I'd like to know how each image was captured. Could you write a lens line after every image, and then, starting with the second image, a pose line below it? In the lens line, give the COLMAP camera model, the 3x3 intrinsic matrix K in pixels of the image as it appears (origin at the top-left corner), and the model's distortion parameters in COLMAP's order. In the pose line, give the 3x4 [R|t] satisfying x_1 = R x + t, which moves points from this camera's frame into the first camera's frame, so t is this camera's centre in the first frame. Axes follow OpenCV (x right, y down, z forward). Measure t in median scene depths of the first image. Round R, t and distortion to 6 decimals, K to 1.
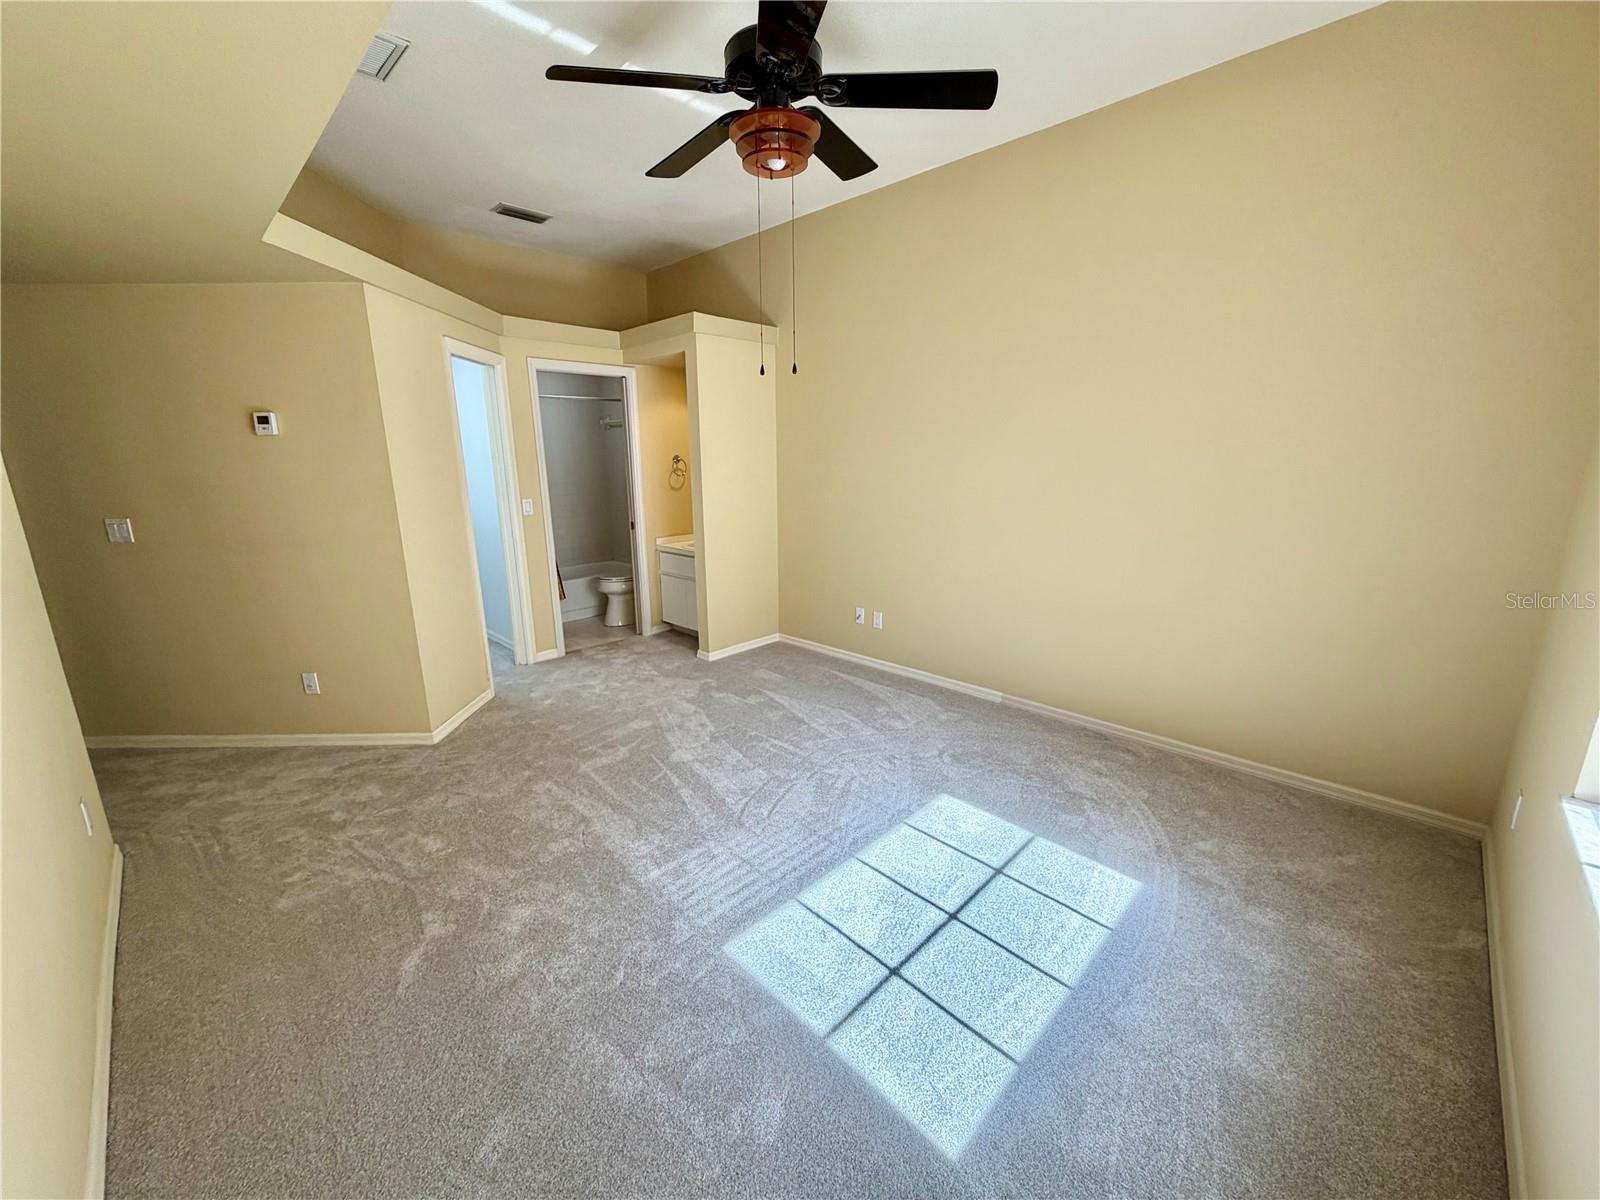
lens RADIAL K [[632.5, 0, 798.8], [0, 632.5, 605.8], [0, 0, 1]] dist [0.002354, 0.000114]
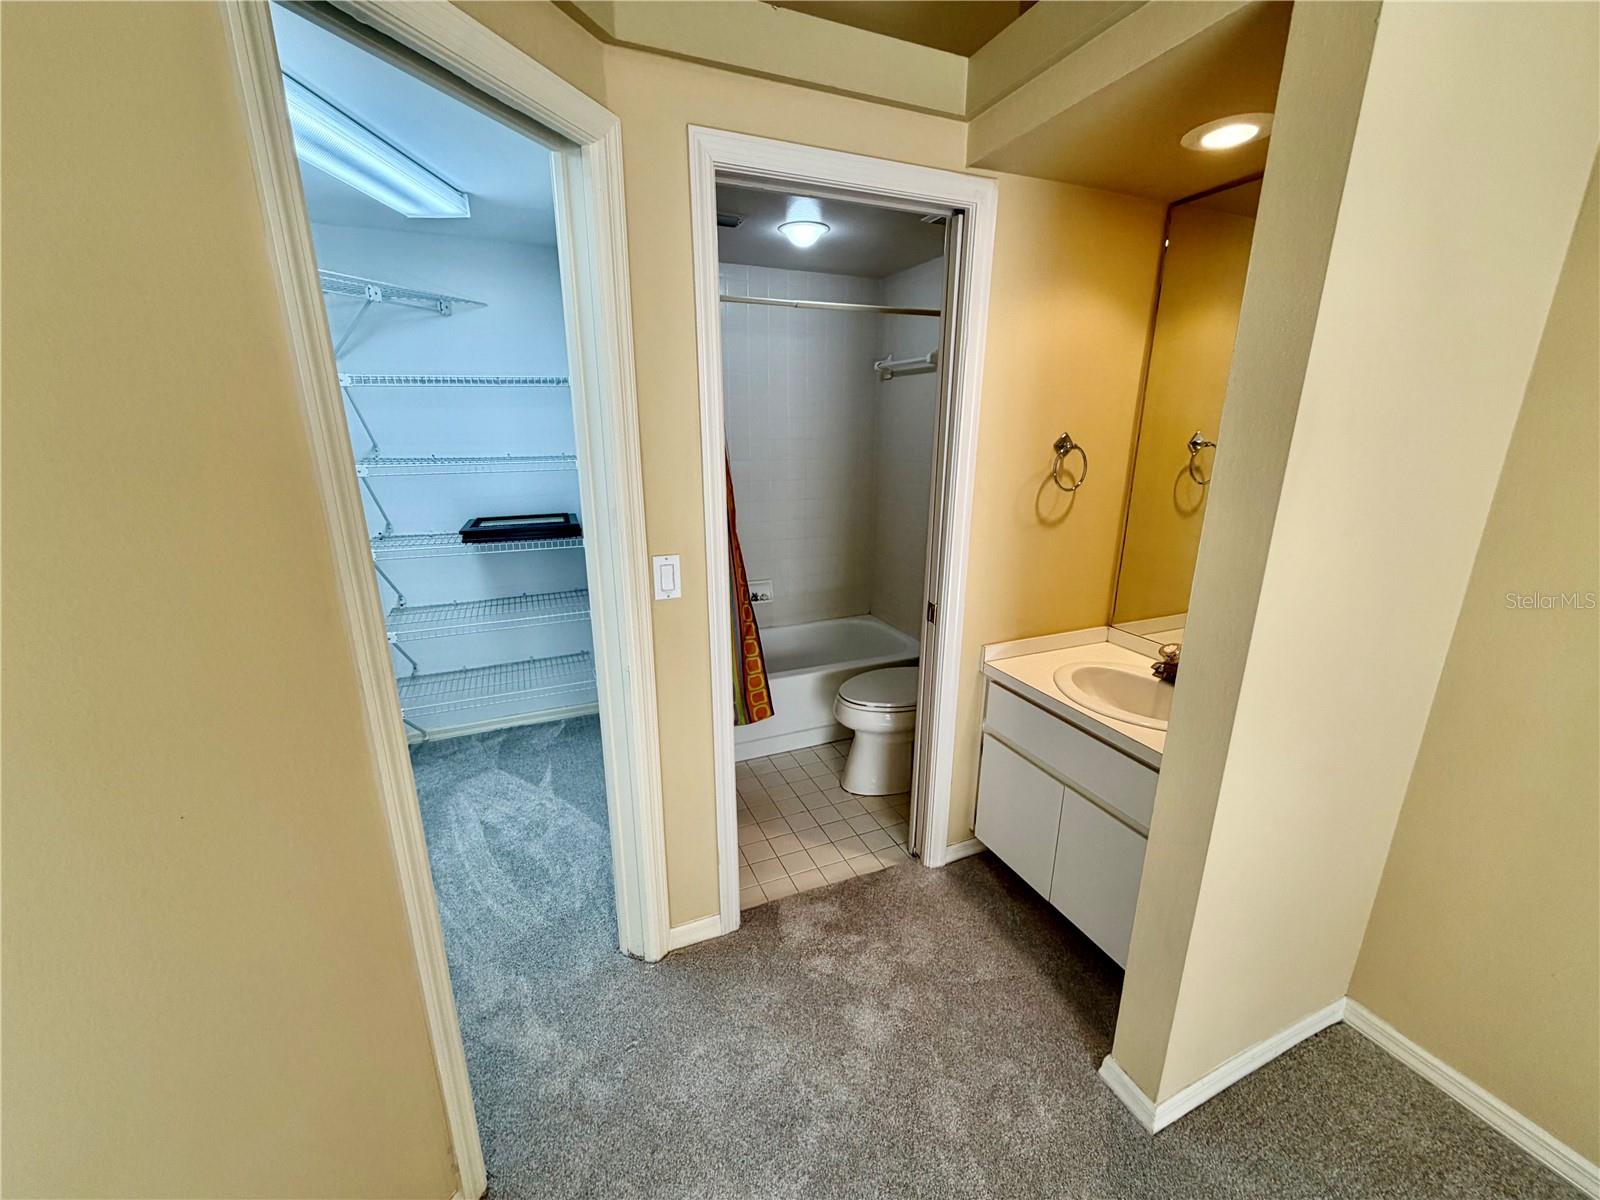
lens RADIAL K [[632.5, 0, 801.0], [0, 632.5, 599.3], [0, 0, 1]] dist [0.002354, 0.000114]
pose [[0.926185, 0.111785, -0.360118, -0.193614], [-0.098156, 0.993595, 0.055978, -0.146699], [0.364069, -0.016498, 0.931226, 0.590481]]
